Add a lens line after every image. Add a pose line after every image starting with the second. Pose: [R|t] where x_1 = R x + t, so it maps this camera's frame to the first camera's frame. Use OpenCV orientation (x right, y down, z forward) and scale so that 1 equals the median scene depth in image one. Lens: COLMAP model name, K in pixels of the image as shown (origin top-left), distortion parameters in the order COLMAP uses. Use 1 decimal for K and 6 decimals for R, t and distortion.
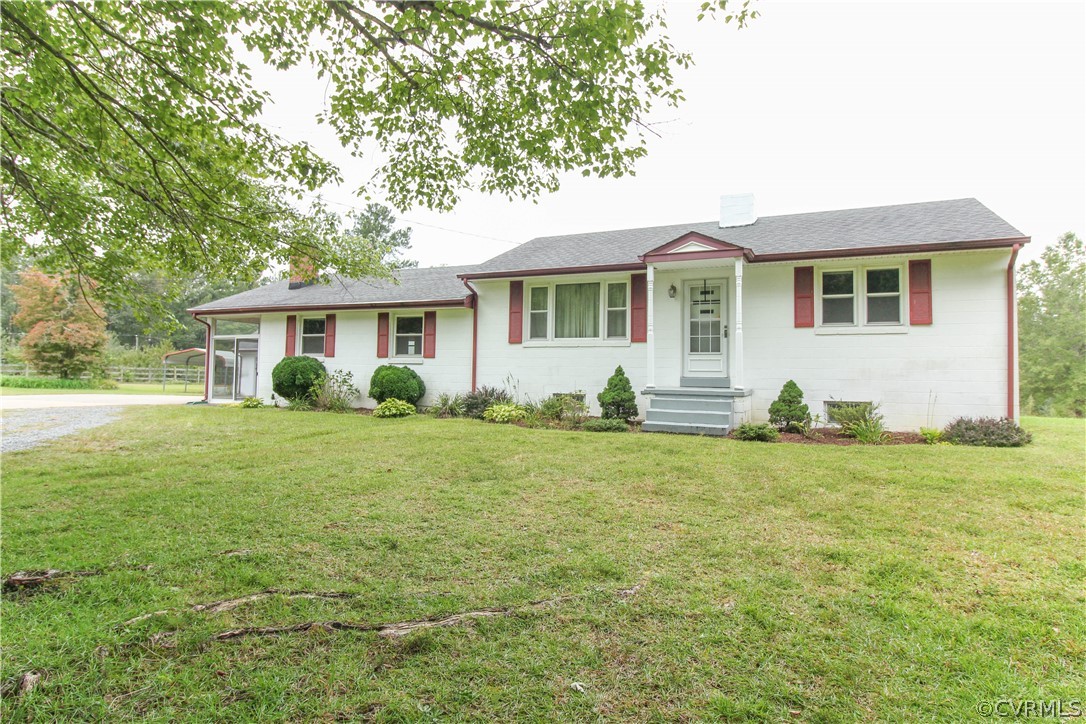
lens RADIAL K [[613.0, 0, 549.0], [0, 613.0, 348.4], [0, 0, 1]] dist [0.002094, -0.011002]
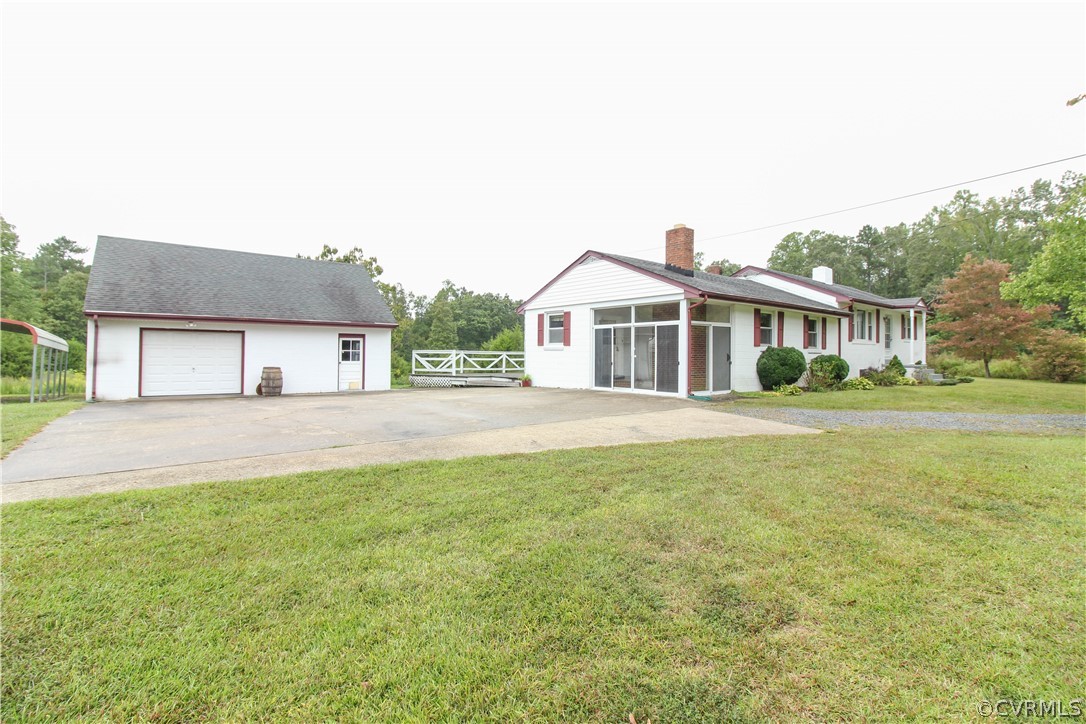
lens RADIAL K [[497.9, 0, 546.8], [0, 497.9, 346.8], [0, 0, 1]] dist [-0.001688, -0.013318]
pose [[0.453165, 0.002295, 0.891424, -1.756923], [-0.038321, 0.999122, 0.016908, 0.017255], [-0.890603, -0.041823, 0.452855, 1.191553]]
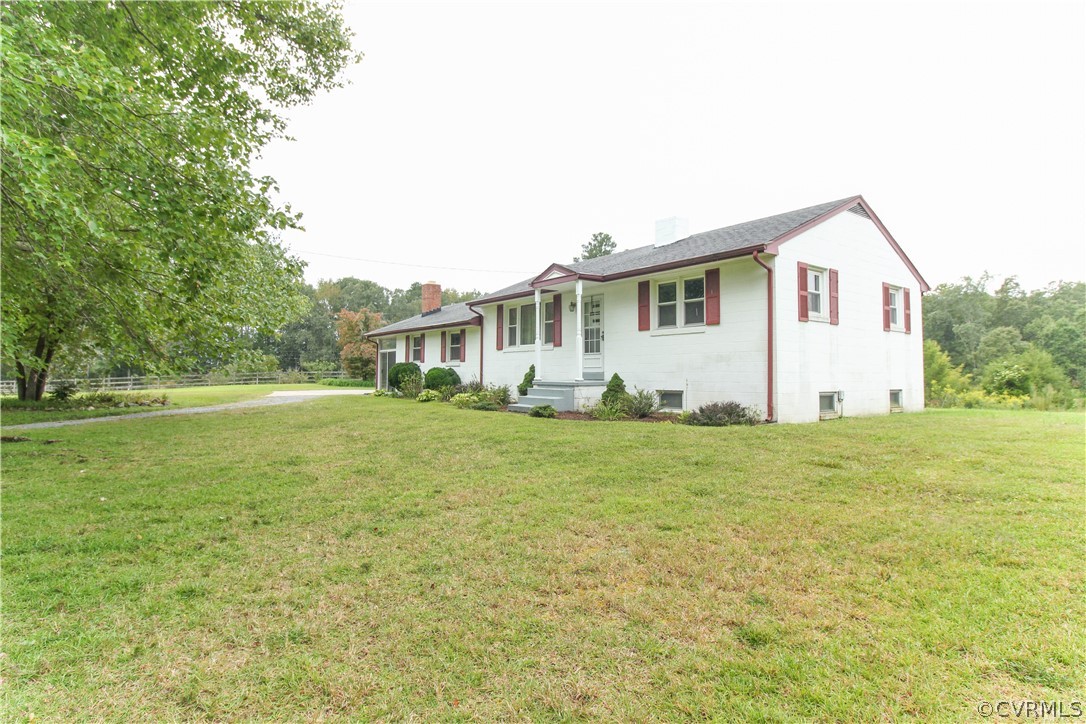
lens RADIAL K [[563.3, 0, 545.0], [0, 563.3, 342.6], [0, 0, 1]] dist [-0.001469, -0.000194]
pose [[0.884811, -0.036781, -0.464497, 0.664146], [0.027705, 0.999269, -0.026351, 0.012559], [0.465126, 0.010446, 0.885183, -0.082777]]
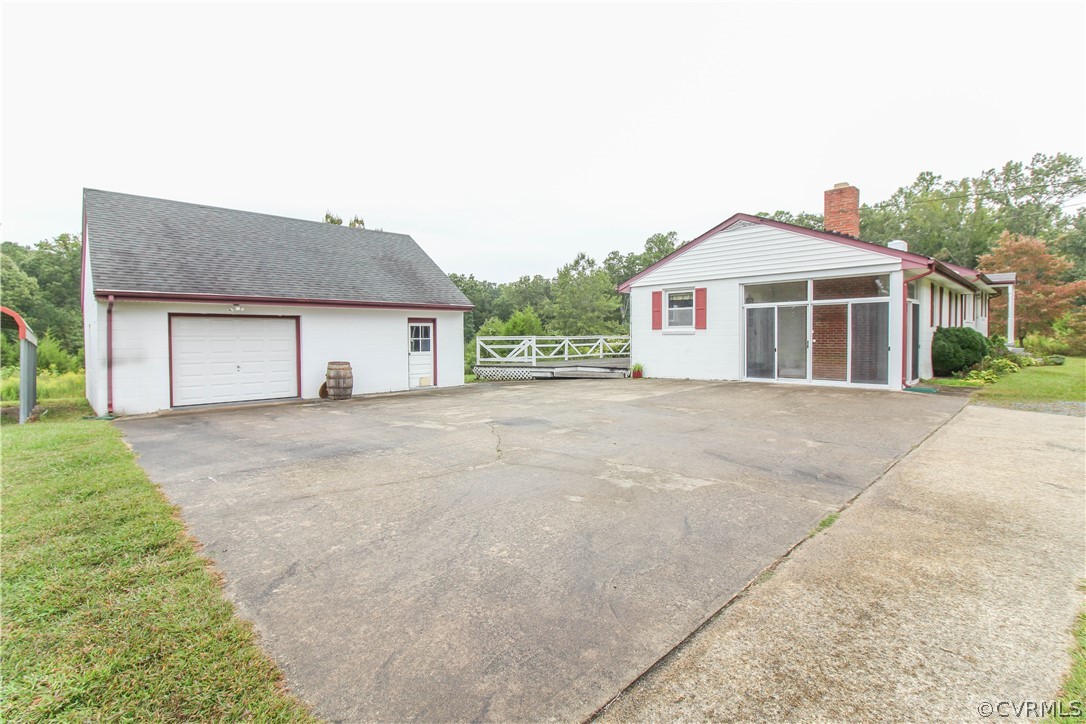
lens RADIAL K [[497.9, 0, 546.8], [0, 497.9, 346.8], [0, 0, 1]] dist [-0.001688, -0.013318]
pose [[0.358866, -0.037450, 0.932638, -1.716756], [-0.025730, 0.998418, 0.049992, 0.026966], [-0.933034, -0.041937, 0.357335, 1.634527]]
